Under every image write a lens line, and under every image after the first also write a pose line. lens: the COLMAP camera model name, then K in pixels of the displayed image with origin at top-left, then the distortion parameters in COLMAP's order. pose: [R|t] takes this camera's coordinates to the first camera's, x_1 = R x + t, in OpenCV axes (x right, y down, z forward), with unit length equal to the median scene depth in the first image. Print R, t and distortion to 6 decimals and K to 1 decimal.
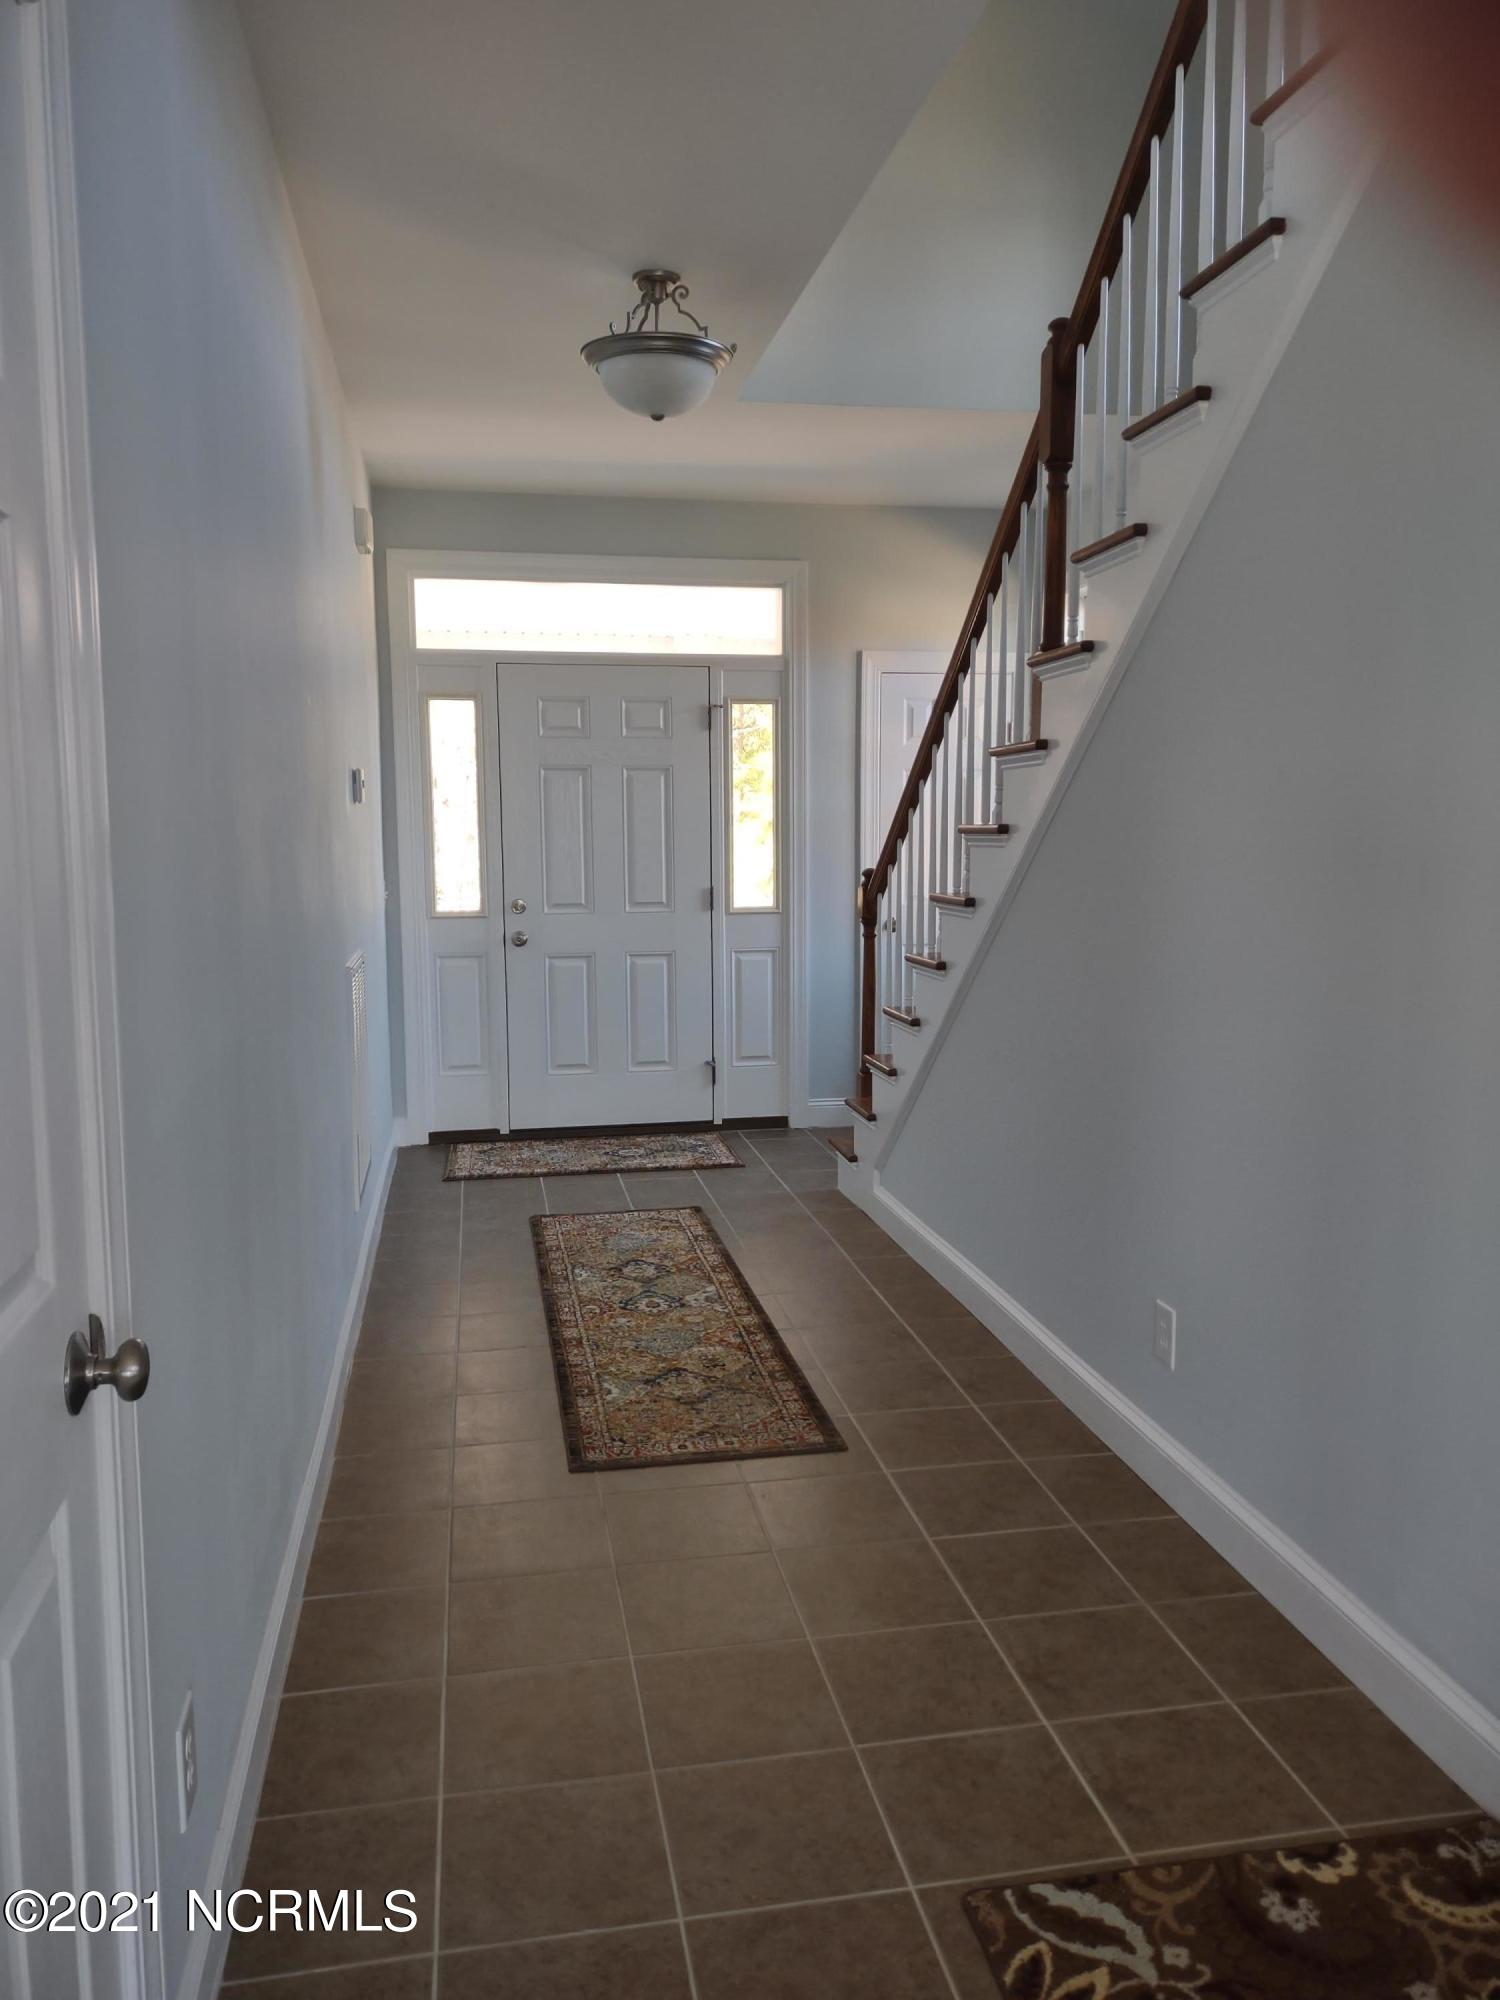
lens RADIAL K [[1519.4, 0, 750.0], [0, 1519.4, 1000.0], [0, 0, 1]] dist [0.074379, -0.082625]
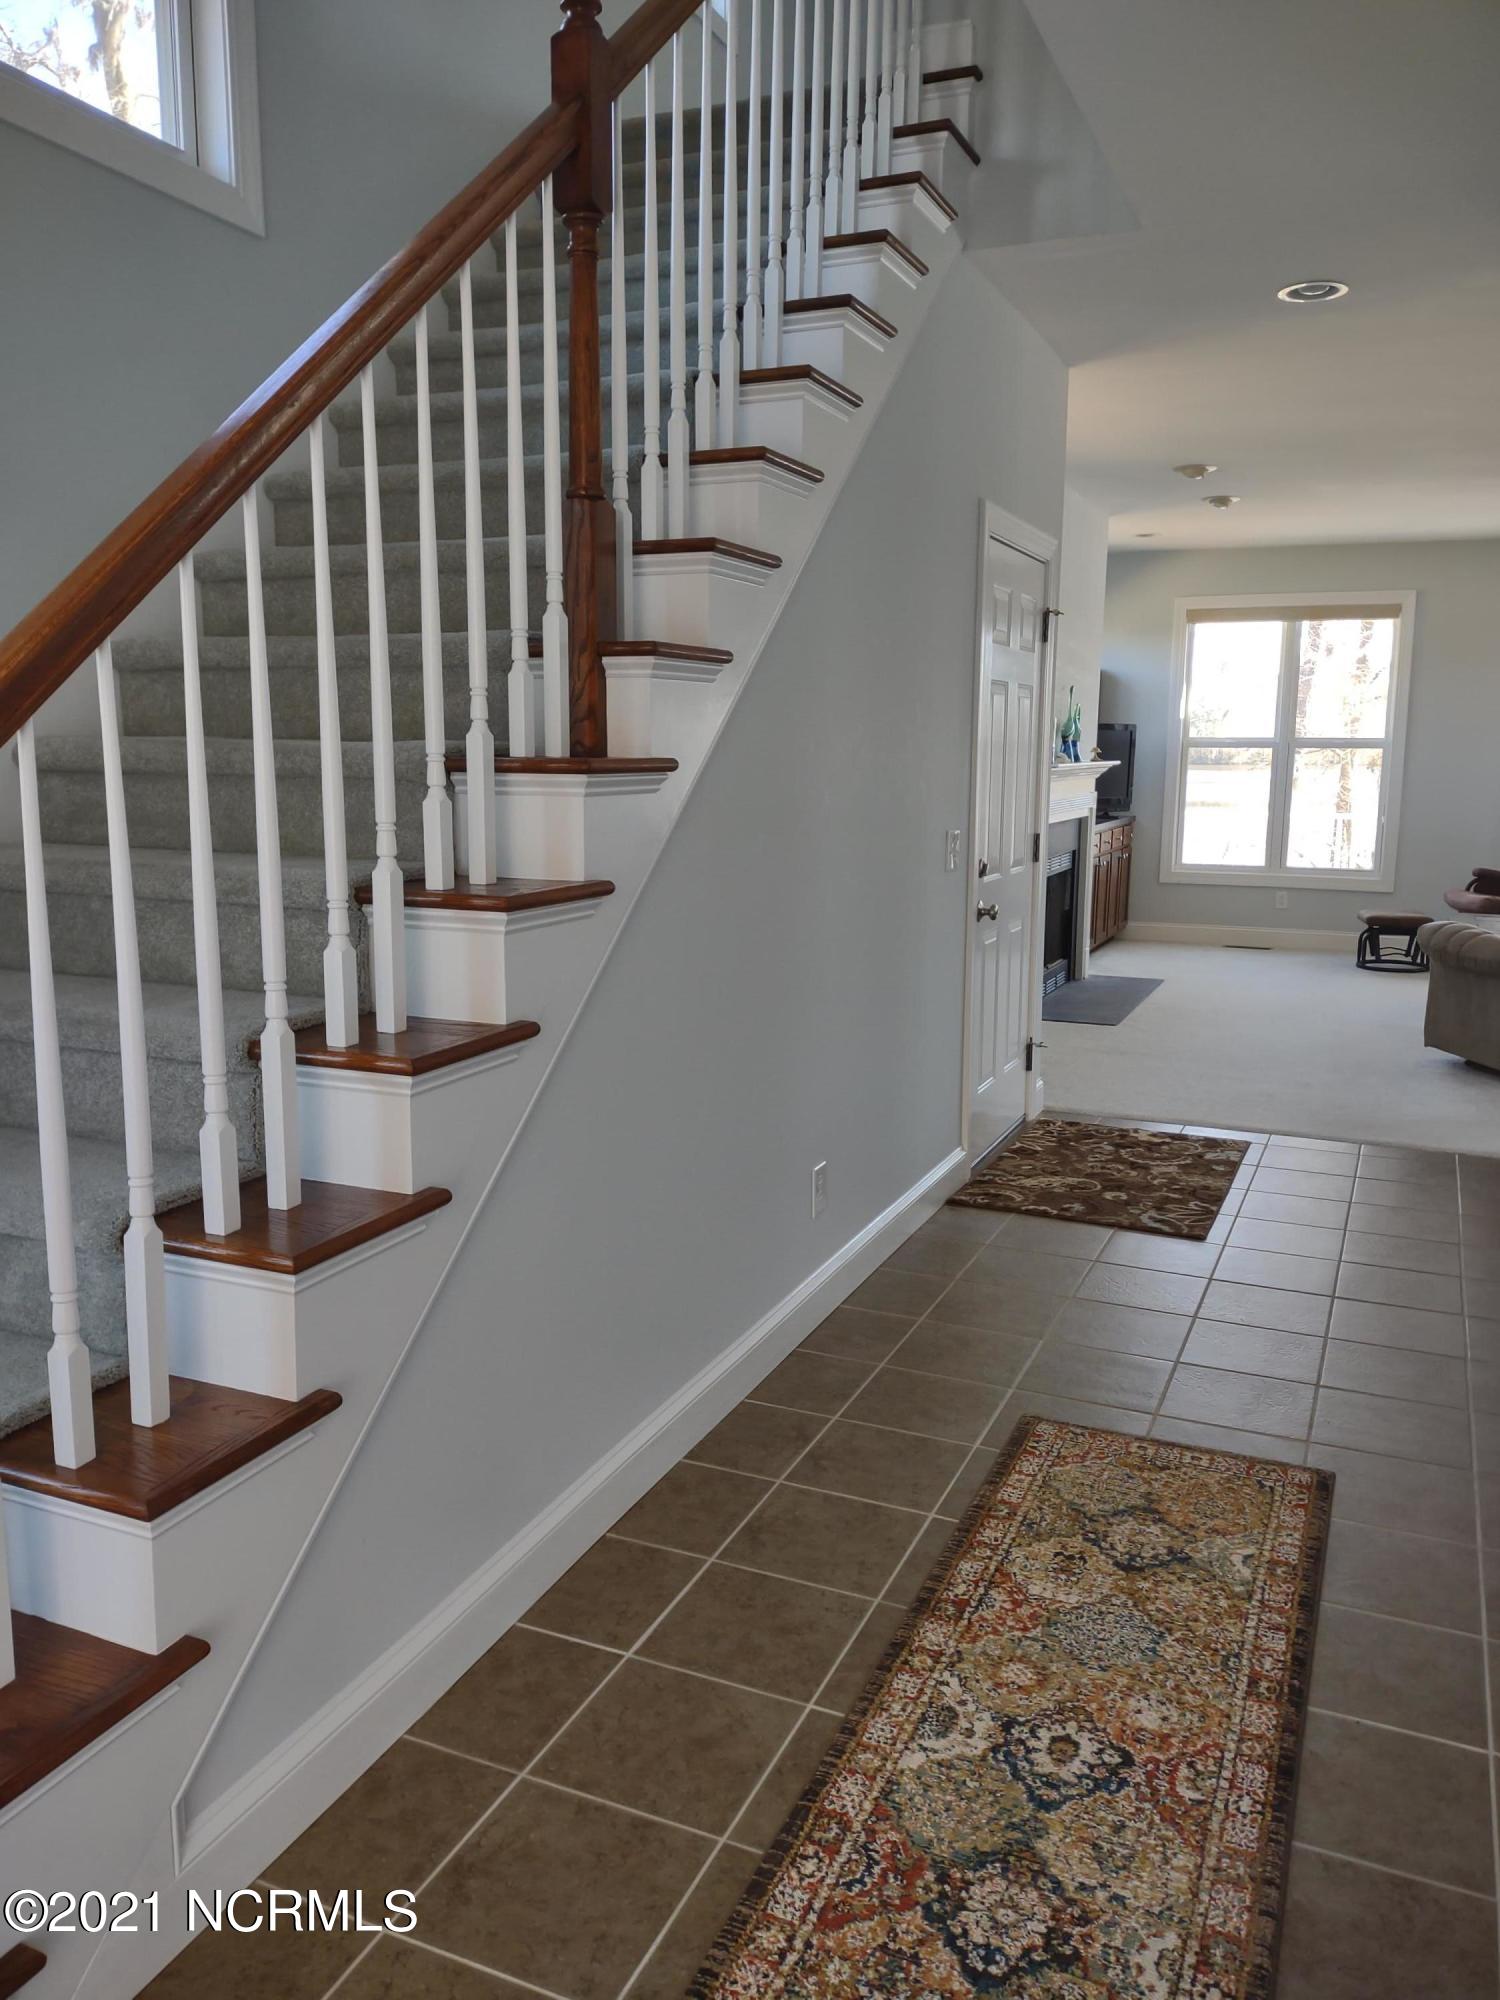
lens RADIAL K [[1519.4, 0, 750.0], [0, 1519.4, 1000.0], [0, 0, 1]] dist [0.074379, -0.082625]
pose [[-0.829303, -0.093679, 0.550891, -0.224341], [0.062599, 0.964068, 0.258177, -0.161552], [-0.555282, 0.248592, -0.793639, 1.351547]]
